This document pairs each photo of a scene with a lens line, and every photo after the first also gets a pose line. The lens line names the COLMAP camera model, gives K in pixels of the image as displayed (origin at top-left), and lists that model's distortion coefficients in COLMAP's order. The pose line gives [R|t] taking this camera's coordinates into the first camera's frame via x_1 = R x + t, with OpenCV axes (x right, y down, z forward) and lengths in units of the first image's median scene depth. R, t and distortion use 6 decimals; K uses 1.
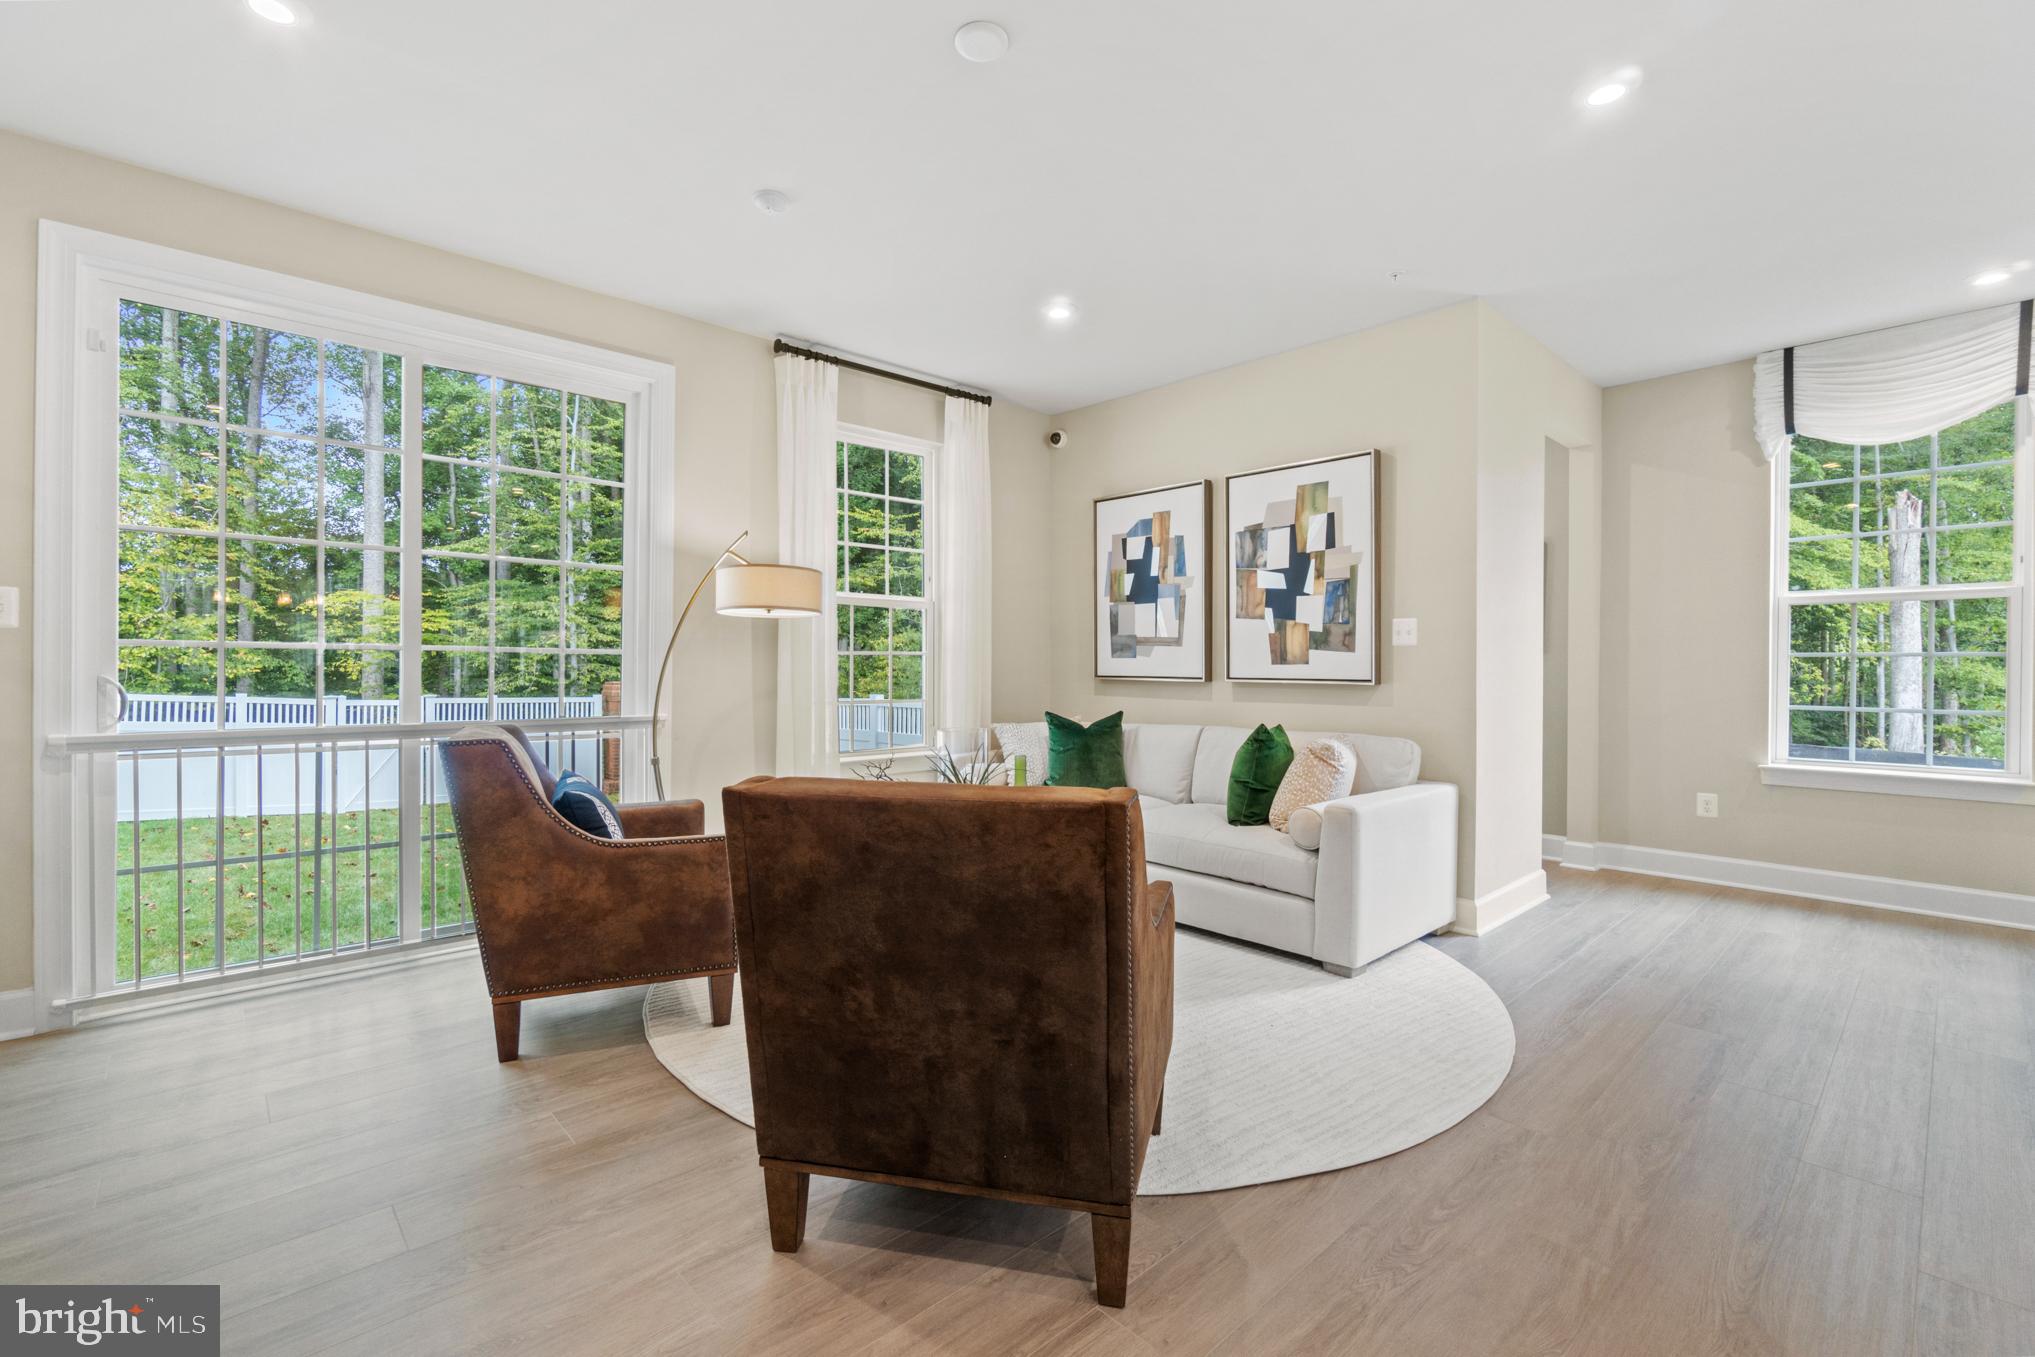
lens RADIAL K [[901.5, 0, 1013.7], [0, 901.5, 663.0], [0, 0, 1]] dist [-0.005840, -0.000222]
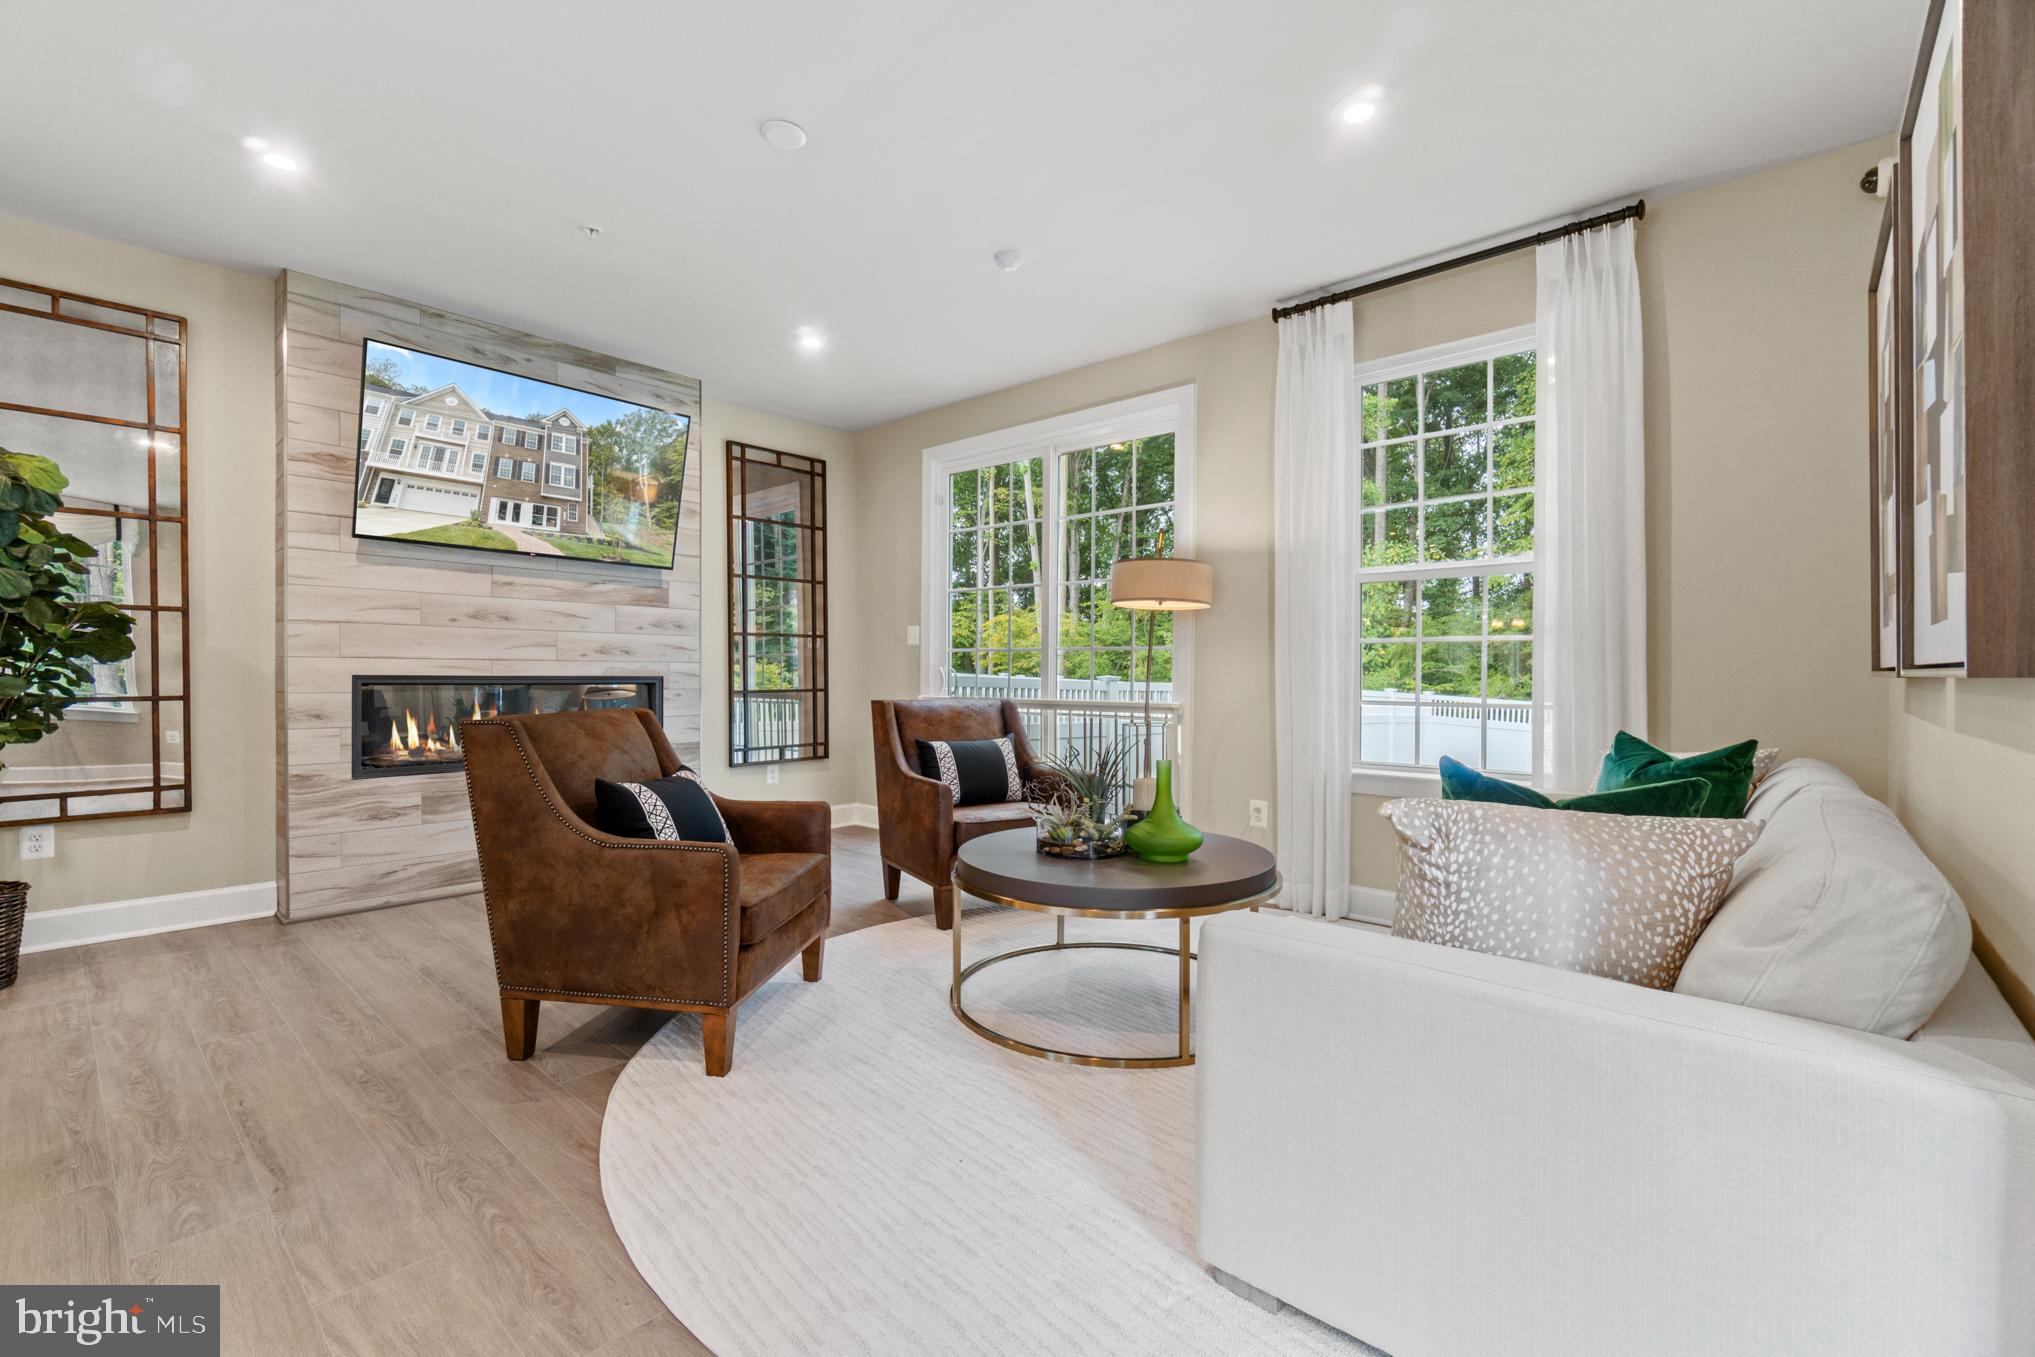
lens RADIAL K [[901.5, 0, 1018.9], [0, 901.5, 681.6], [0, 0, 1]] dist [-0.005840, -0.000222]
pose [[0.071898, 0.001345, -0.997411, 0.643330], [-0.004068, 0.999991, 0.001056, 0.026957], [0.997404, 0.003982, 0.071903, 0.661536]]
